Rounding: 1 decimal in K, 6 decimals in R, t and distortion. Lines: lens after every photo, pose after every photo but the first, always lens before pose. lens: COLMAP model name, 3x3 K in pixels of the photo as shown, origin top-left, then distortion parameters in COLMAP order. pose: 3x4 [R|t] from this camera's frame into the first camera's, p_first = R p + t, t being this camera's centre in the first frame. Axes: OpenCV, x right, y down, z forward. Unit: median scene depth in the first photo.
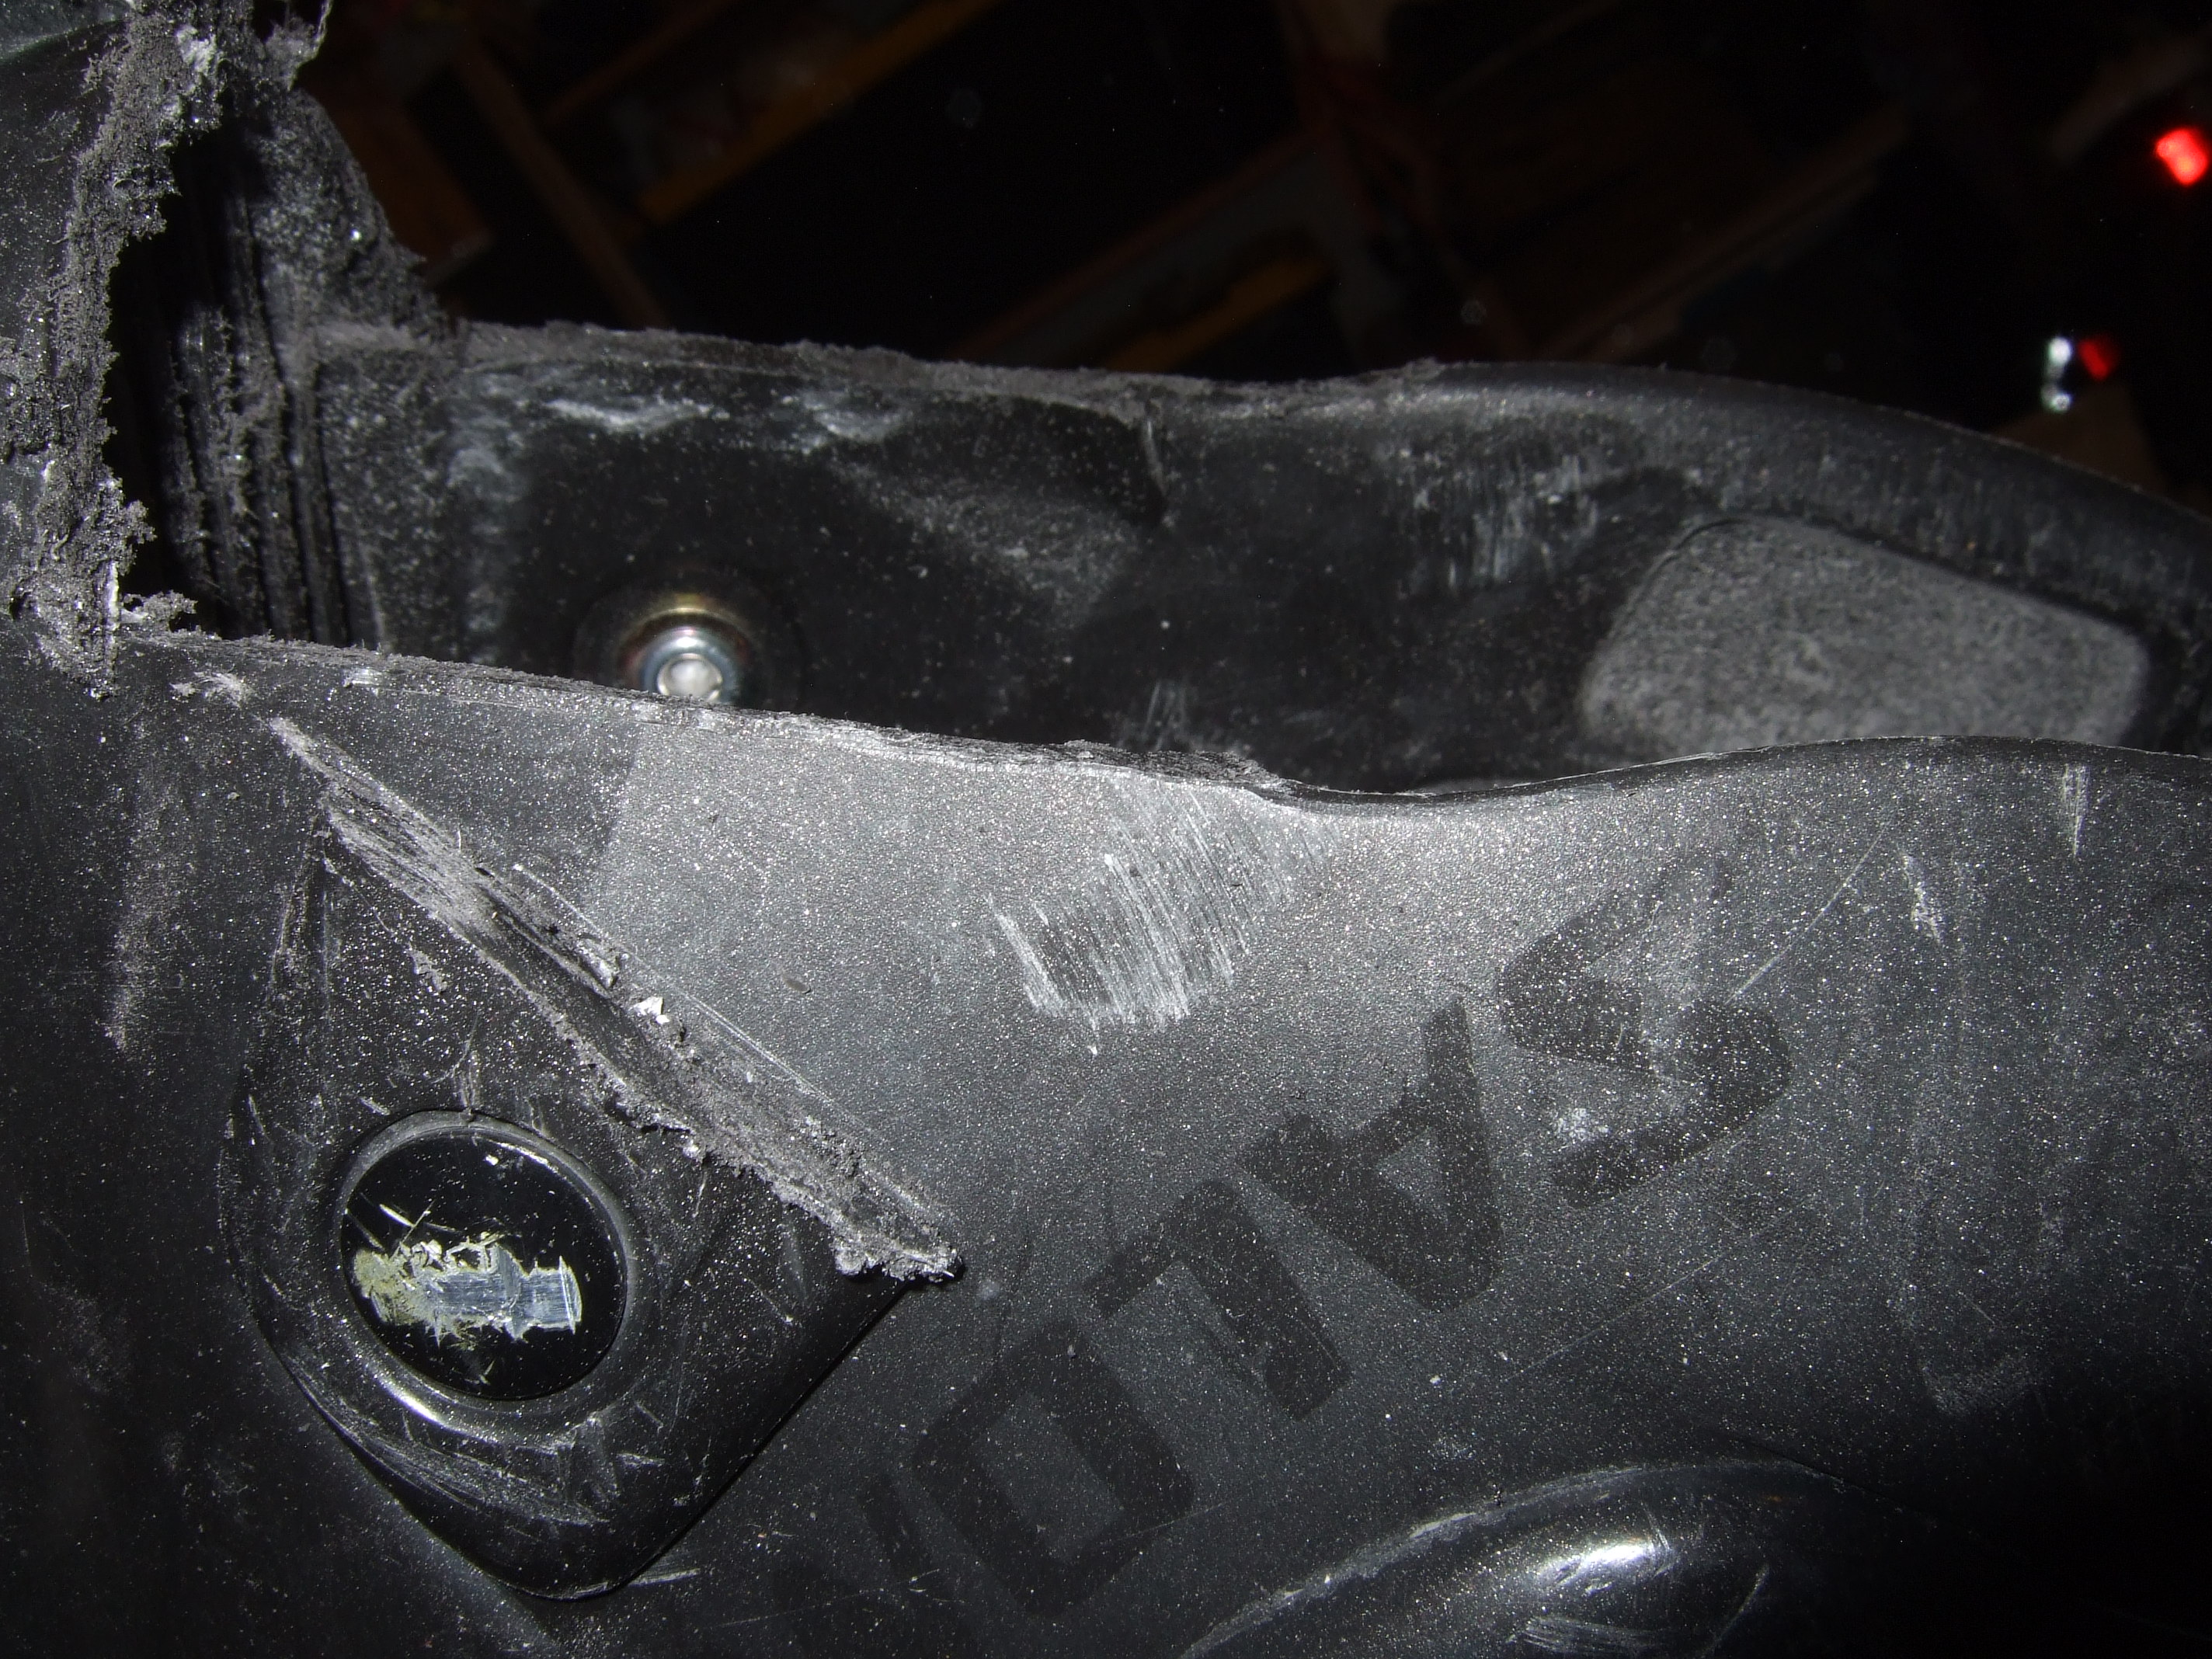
lens RADIAL K [[2325.1, 0, 1109.4], [0, 2325.1, 832.2], [0, 0, 1]] dist [-0.054390, 0.000000]
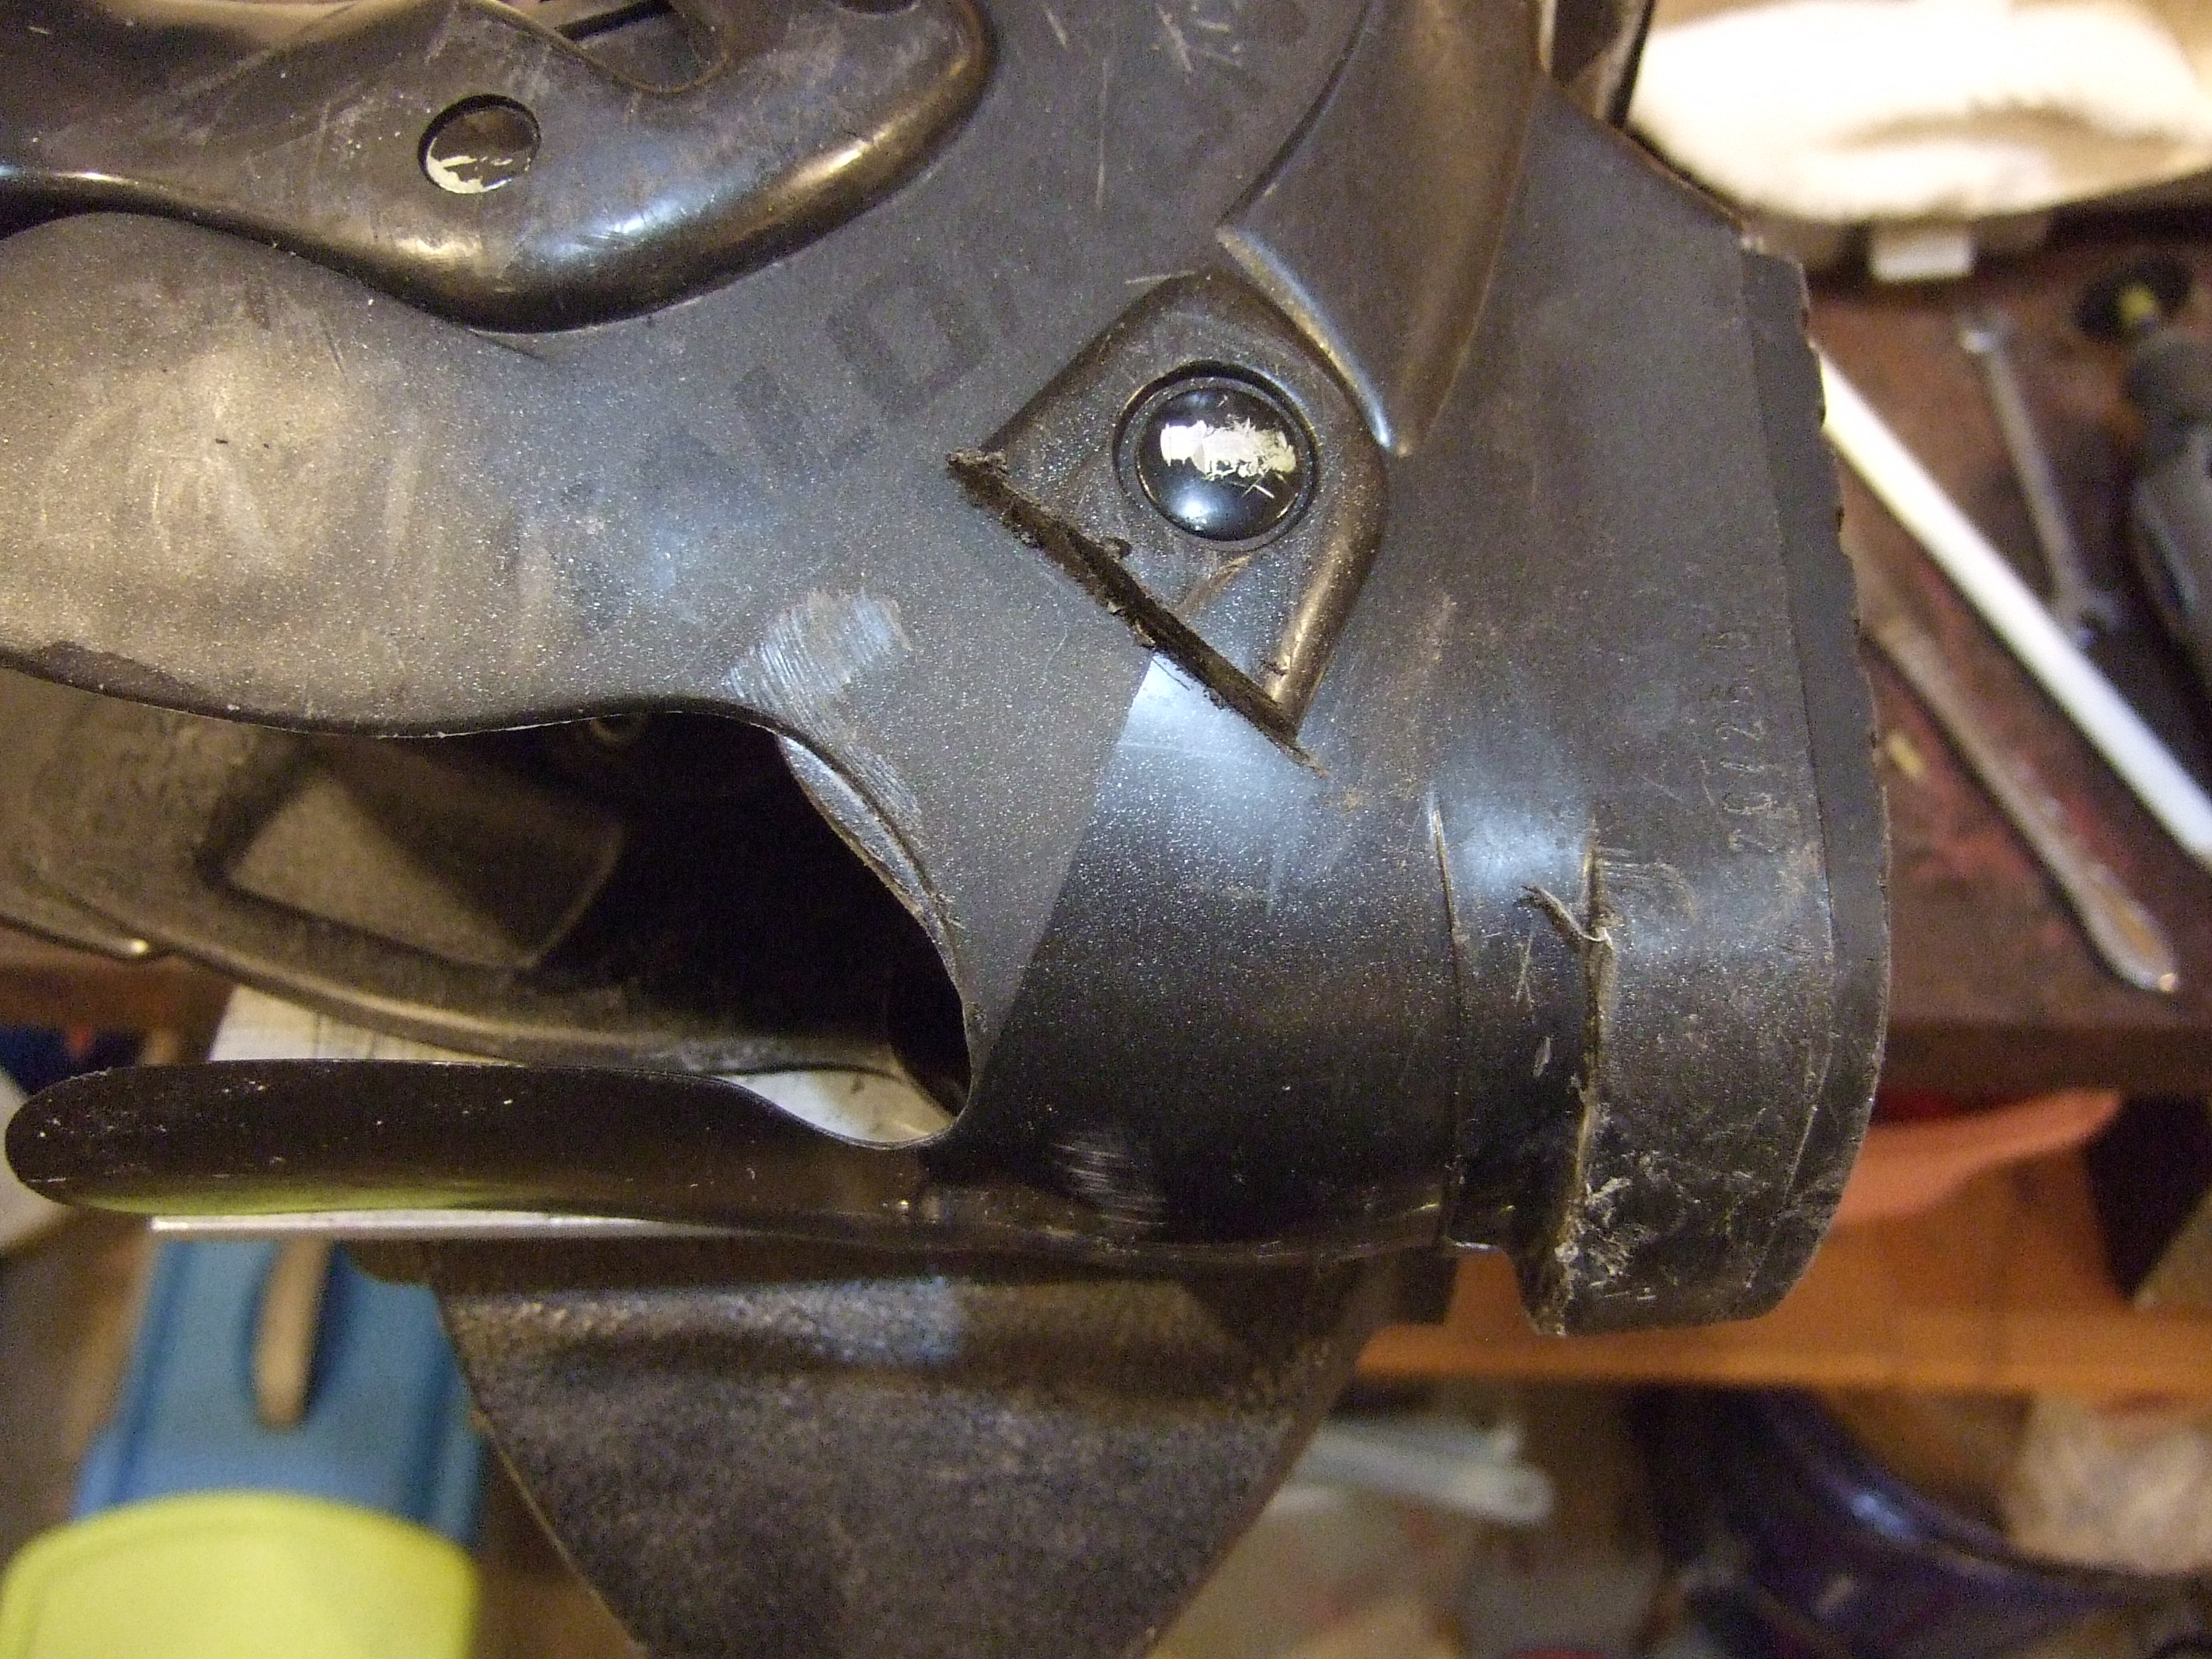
lens RADIAL K [[2325.1, 0, 1098.8], [0, 2325.1, 840.5], [0, 0, 1]] dist [-0.054390, 0.000000]
pose [[-0.998908, -0.032547, 0.033504, -0.248255], [0.033809, -0.998712, 0.037833, -0.166588], [0.032230, 0.038925, 0.998722, -0.739083]]
